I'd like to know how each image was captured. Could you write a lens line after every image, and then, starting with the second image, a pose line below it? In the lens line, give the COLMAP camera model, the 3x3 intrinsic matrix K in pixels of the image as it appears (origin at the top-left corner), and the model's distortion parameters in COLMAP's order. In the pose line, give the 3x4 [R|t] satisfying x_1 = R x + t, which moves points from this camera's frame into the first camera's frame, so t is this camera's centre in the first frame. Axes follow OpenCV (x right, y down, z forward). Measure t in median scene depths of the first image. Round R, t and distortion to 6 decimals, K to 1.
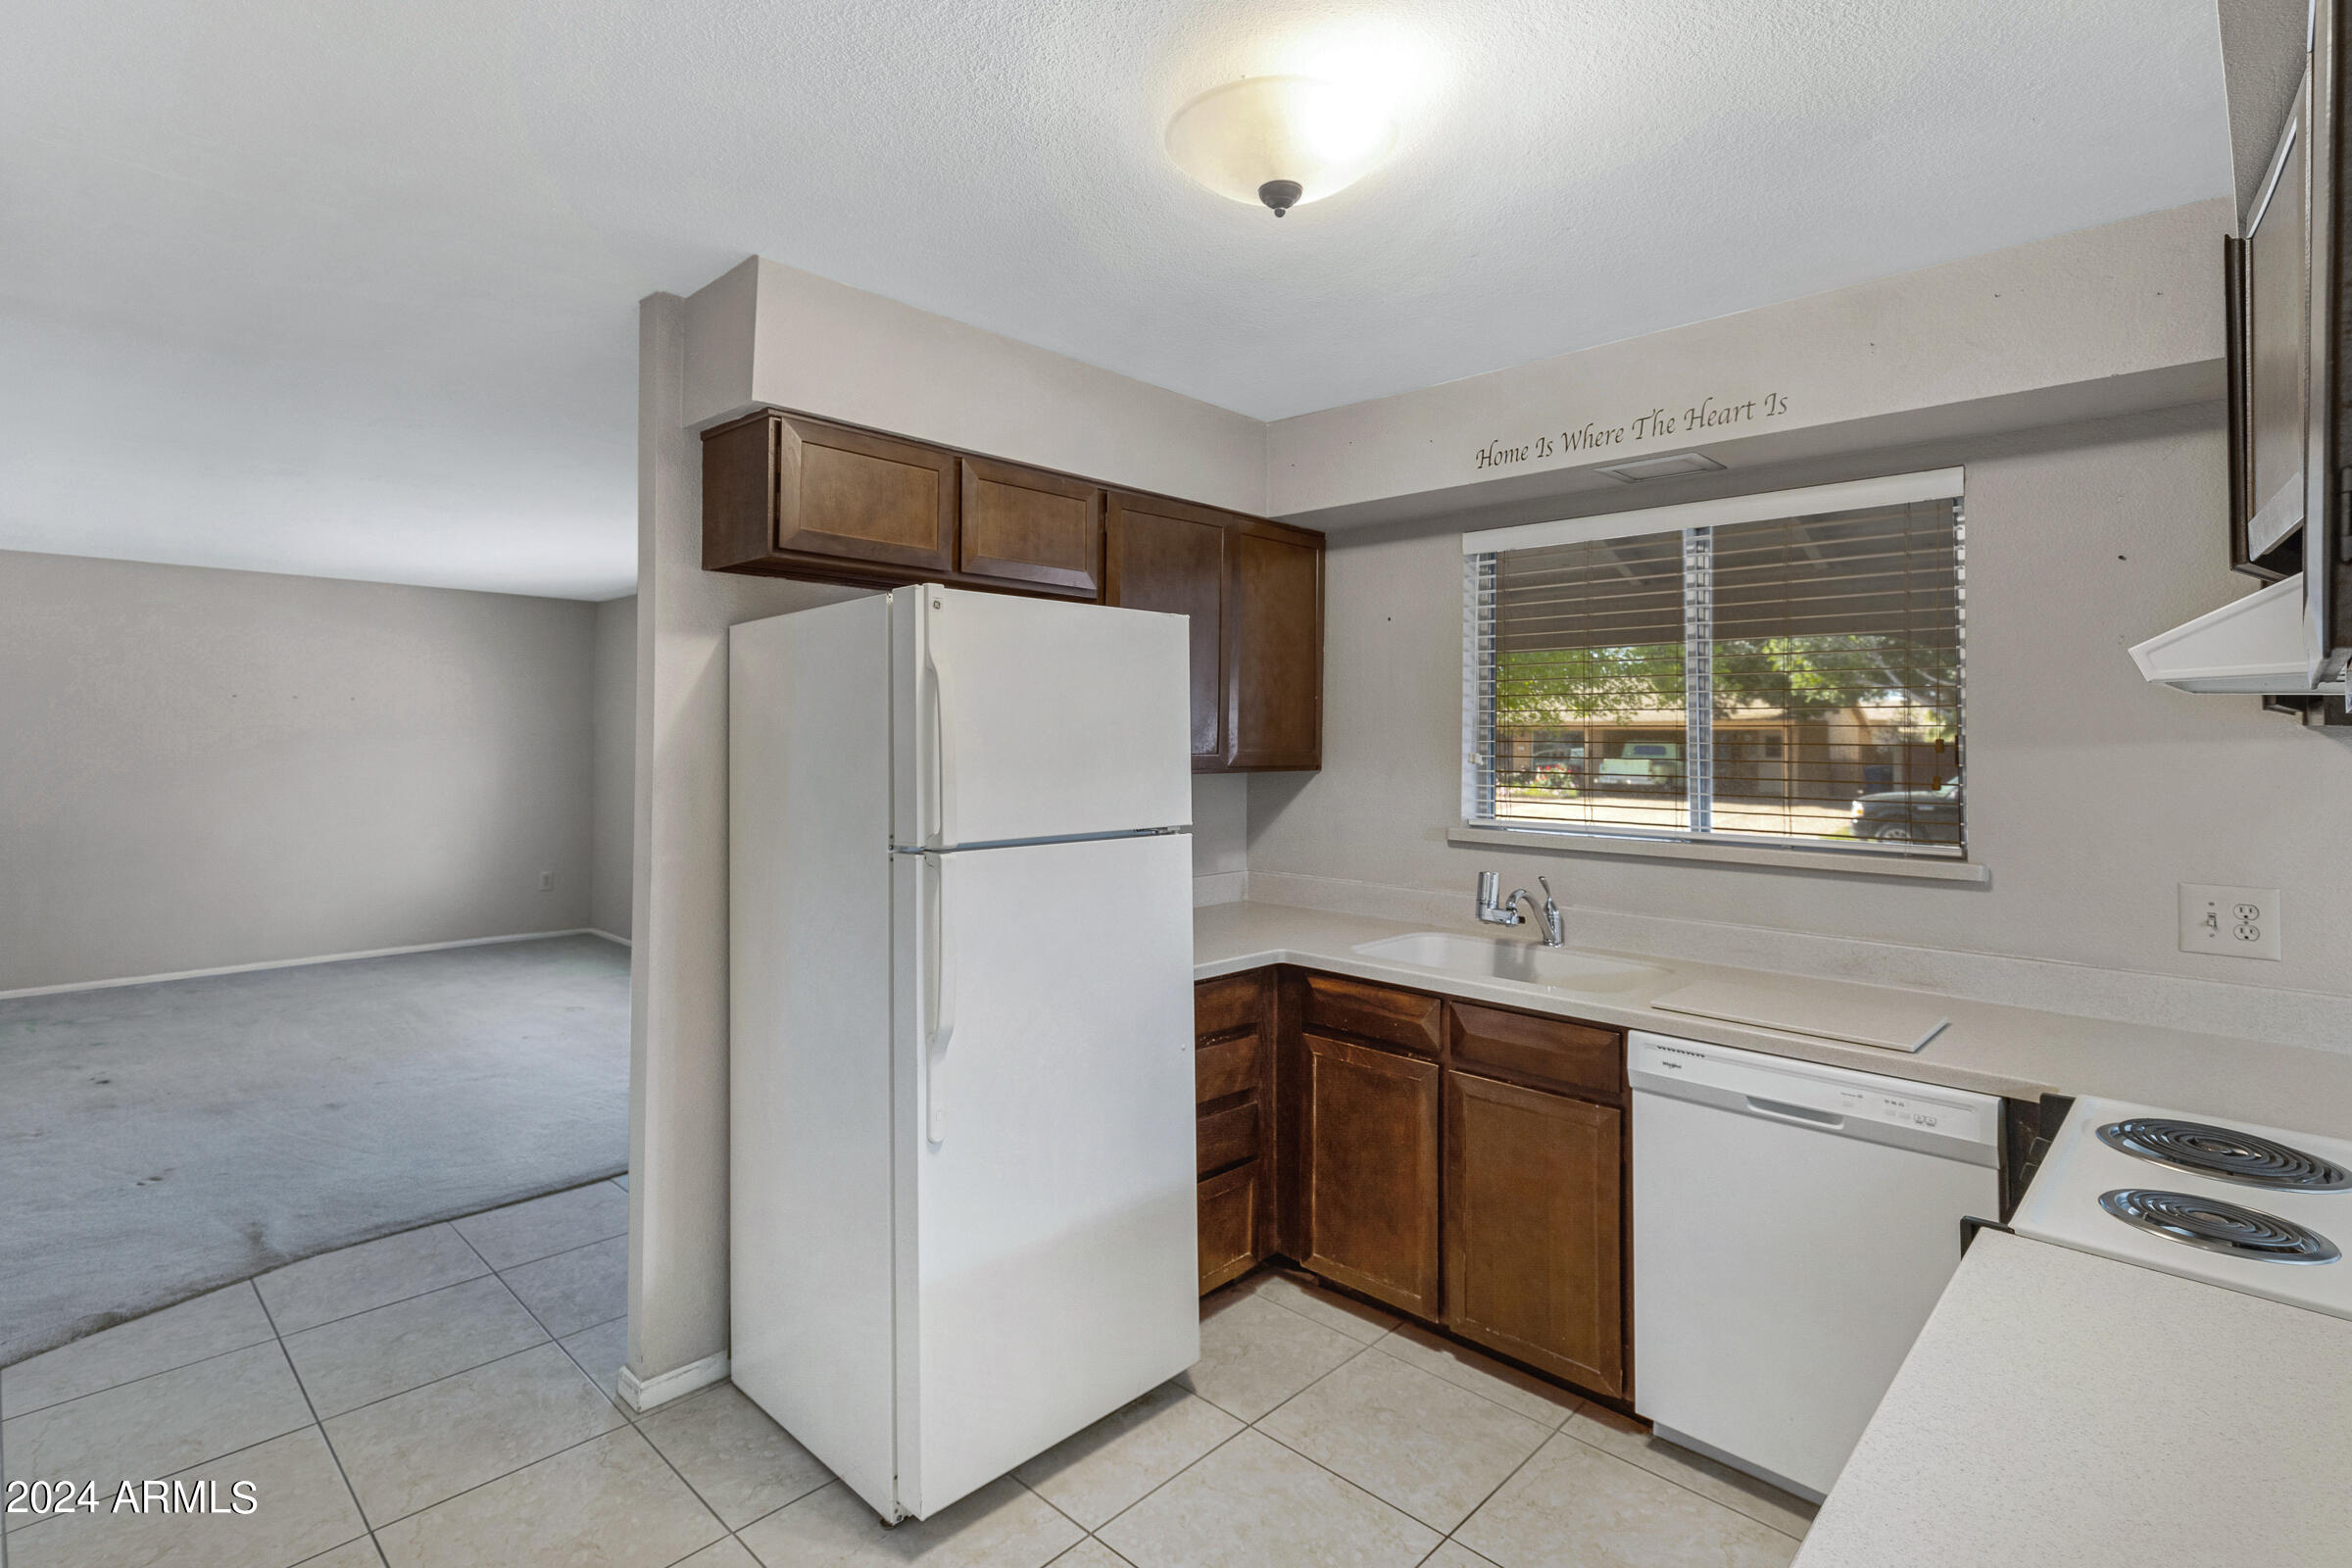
lens RADIAL K [[1131.0, 0, 1138.3], [0, 1131.0, 717.6], [0, 0, 1]] dist [-0.003523, -0.000903]
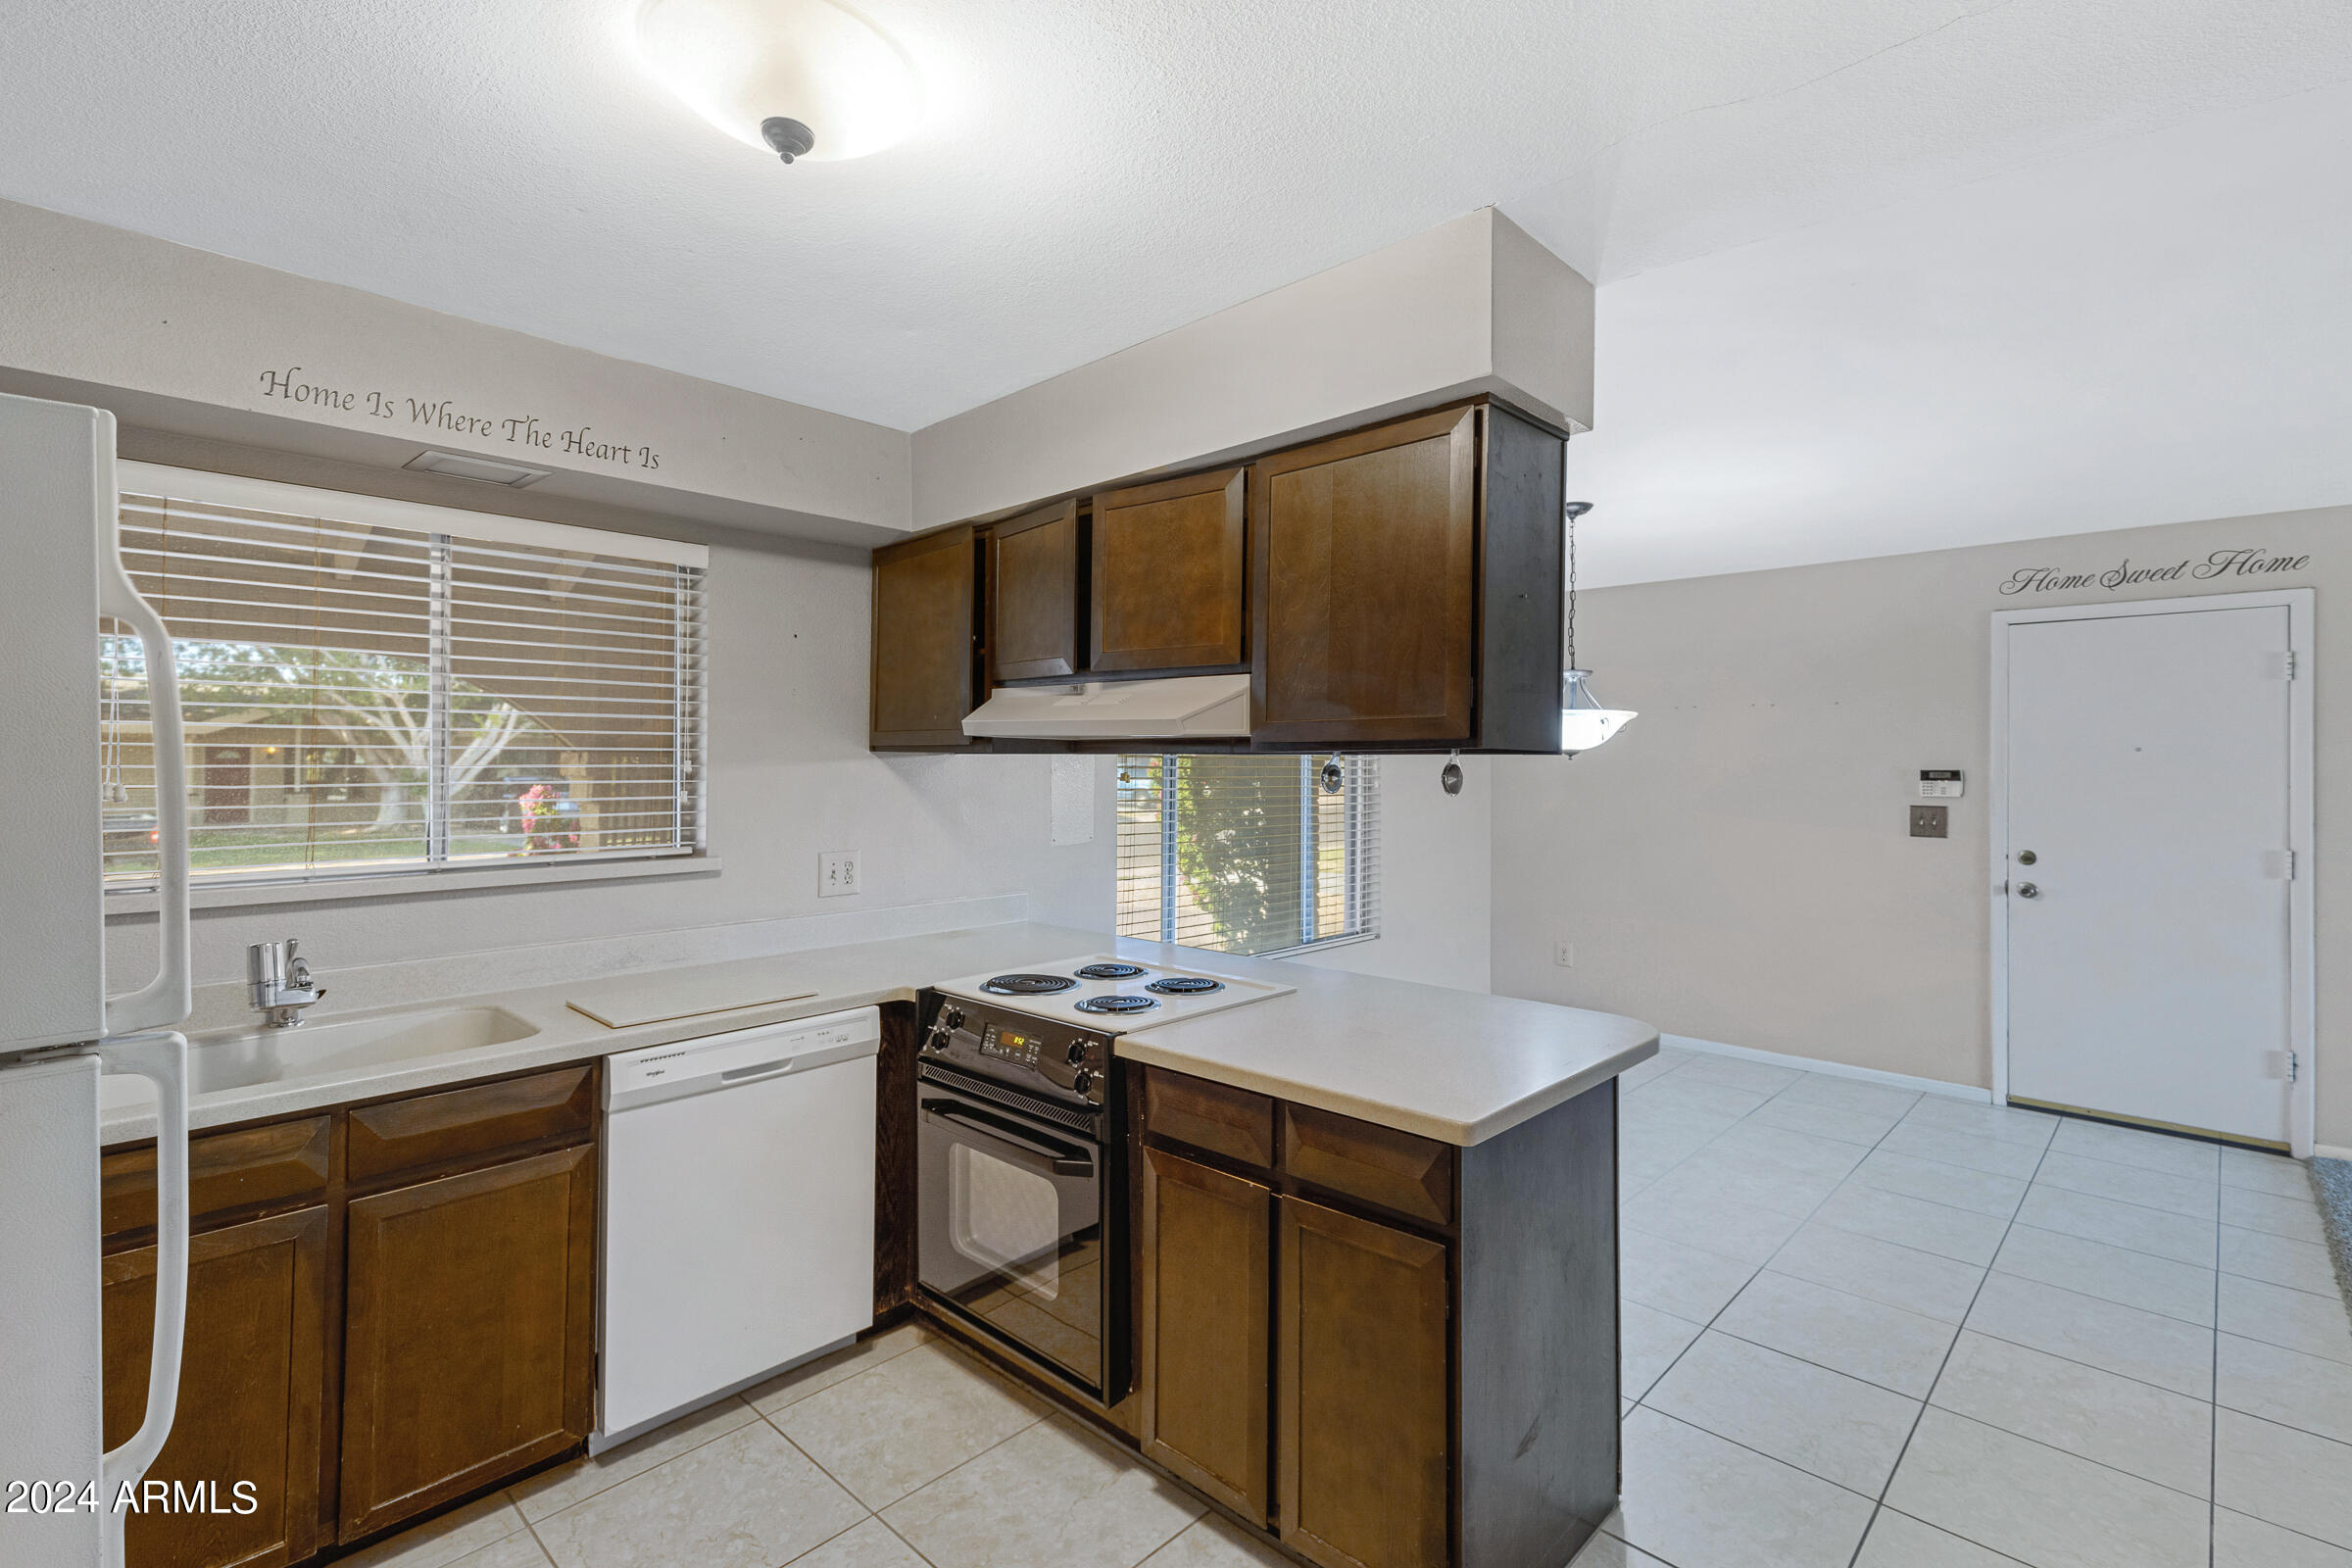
lens RADIAL K [[1055.3, 0, 1168.1], [0, 1055.3, 763.3], [0, 0, 1]] dist [0.013102, -0.001421]
pose [[-0.019478, -0.009894, 0.999761, -0.484949], [-0.020099, 0.999753, 0.009502, 0.000232], [-0.999608, -0.019909, -0.019672, 0.510702]]
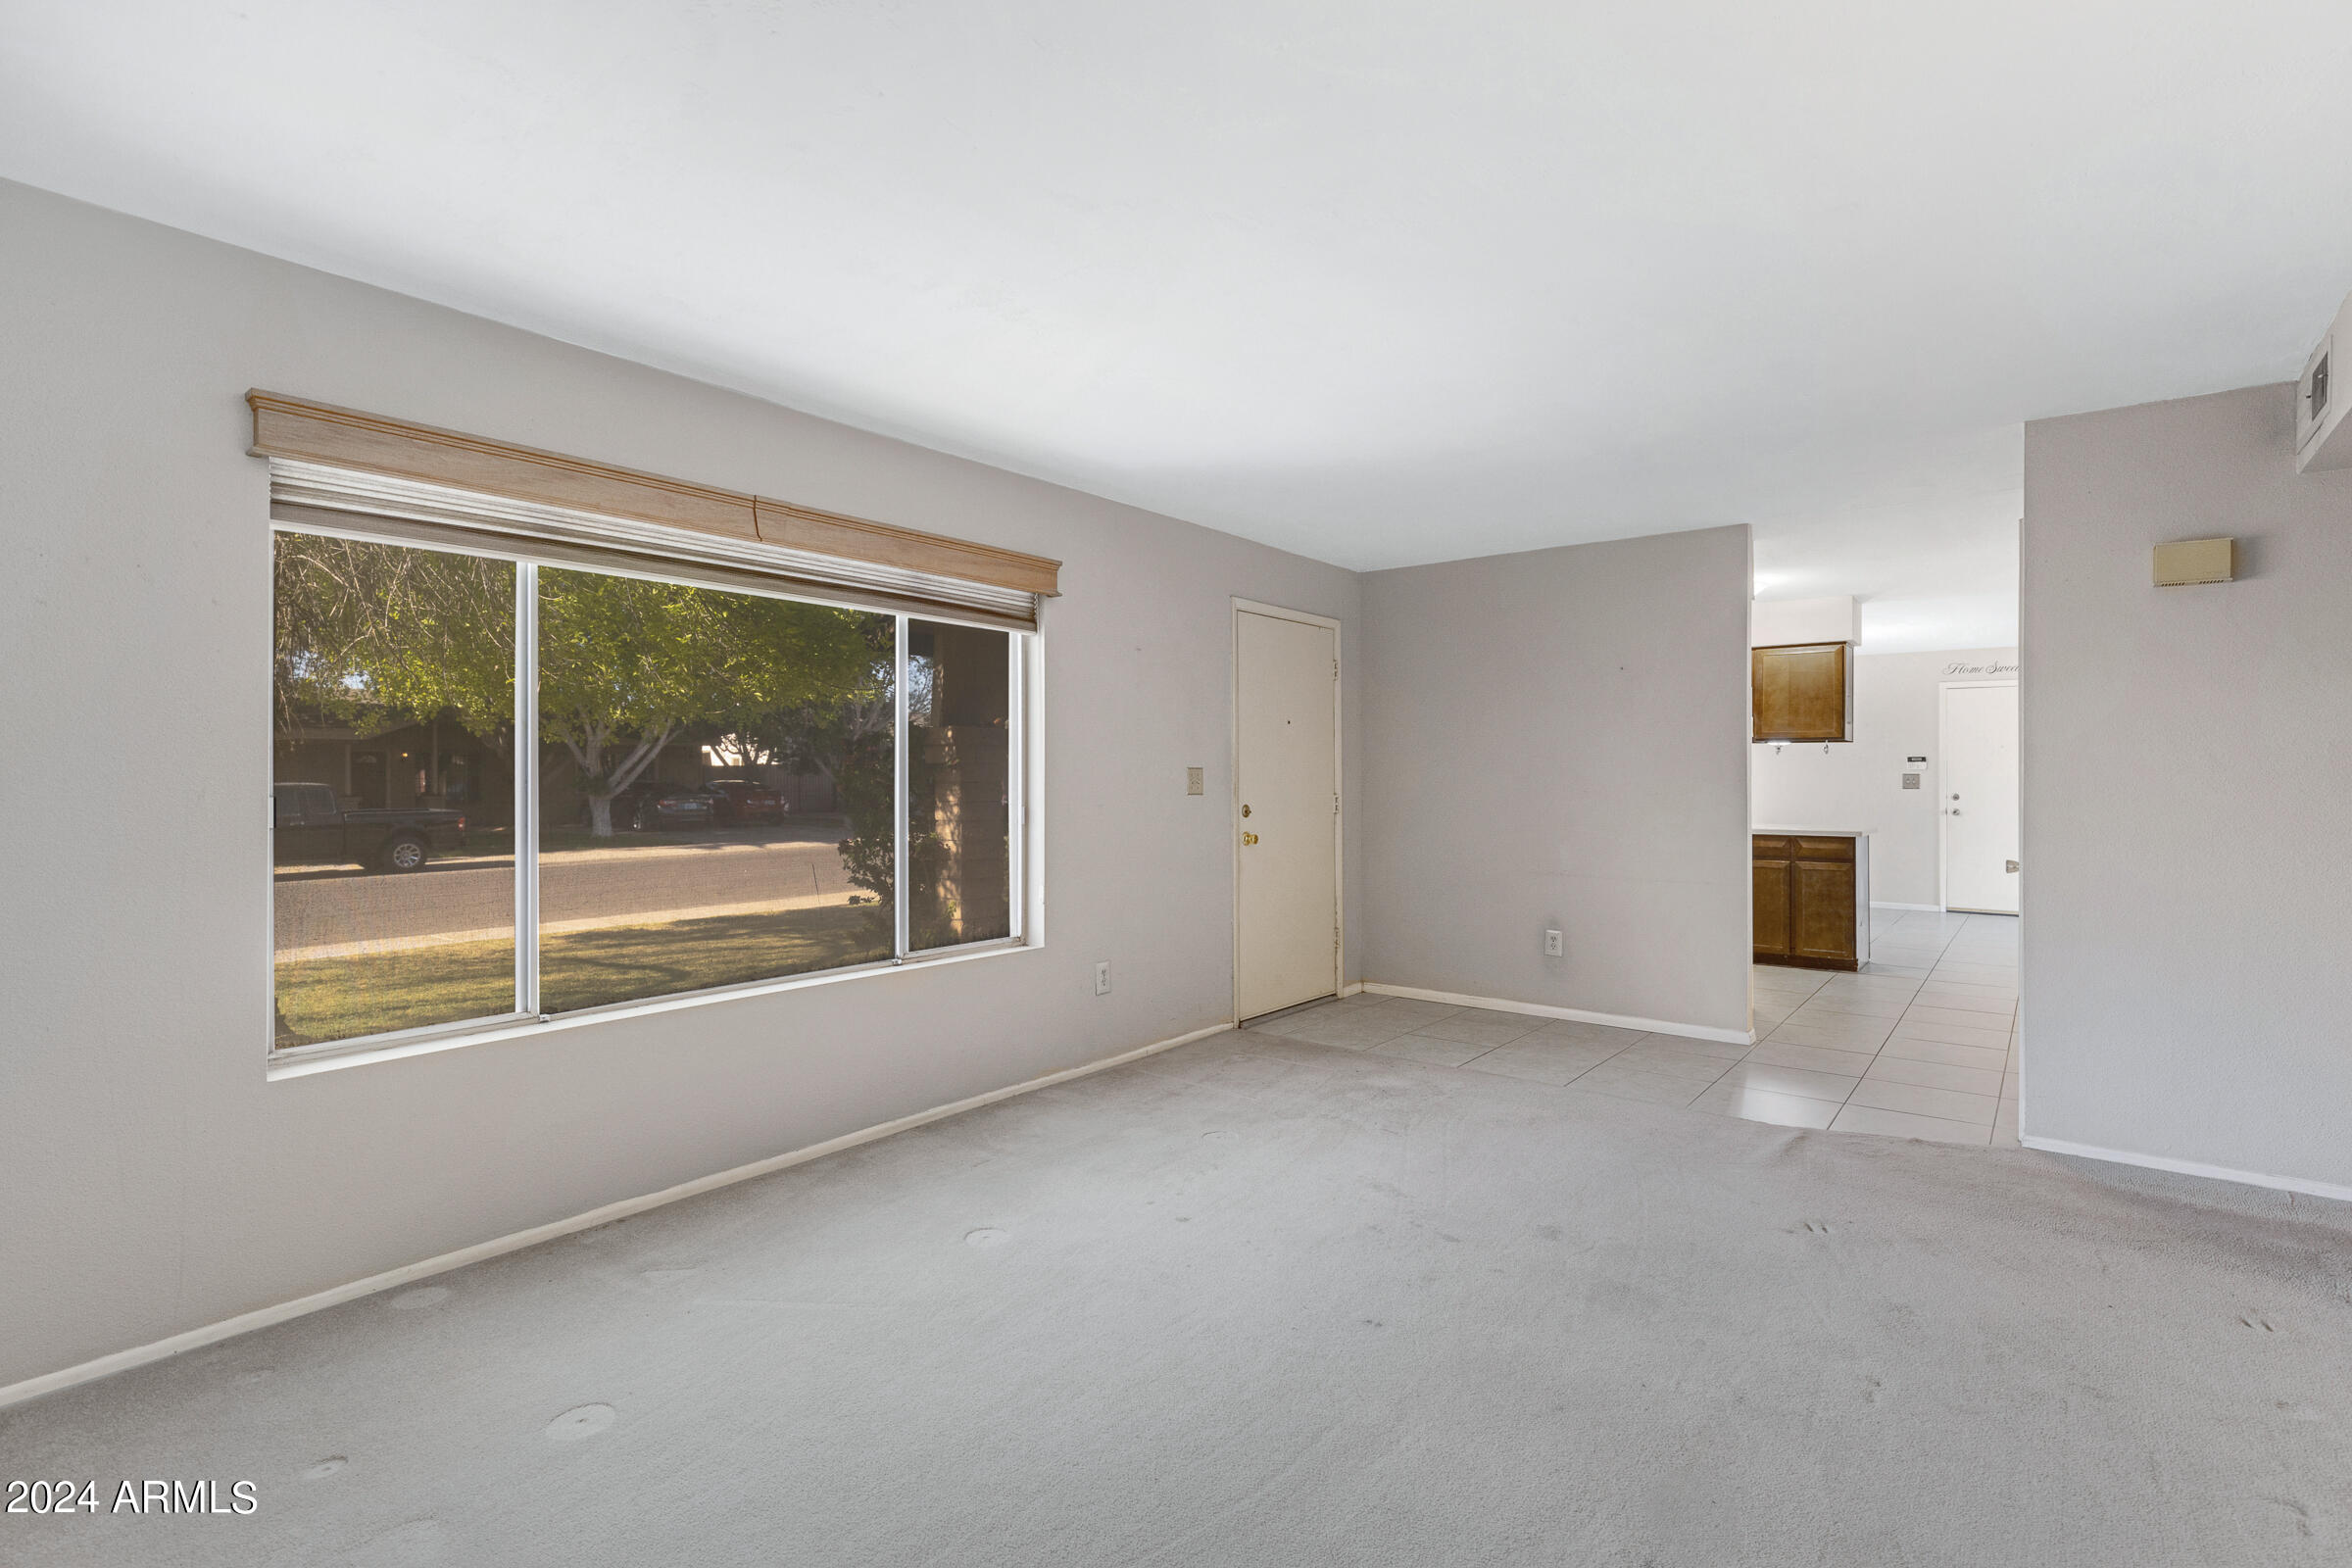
lens RADIAL K [[1055.3, 0, 1158.9], [0, 1055.3, 773.8], [0, 0, 1]] dist [0.013102, -0.001421]
pose [[-0.101399, -0.007061, 0.994821, -2.079914], [-0.021461, 0.999758, 0.004908, 0.093454], [-0.994614, -0.020852, -0.101525, 2.106699]]
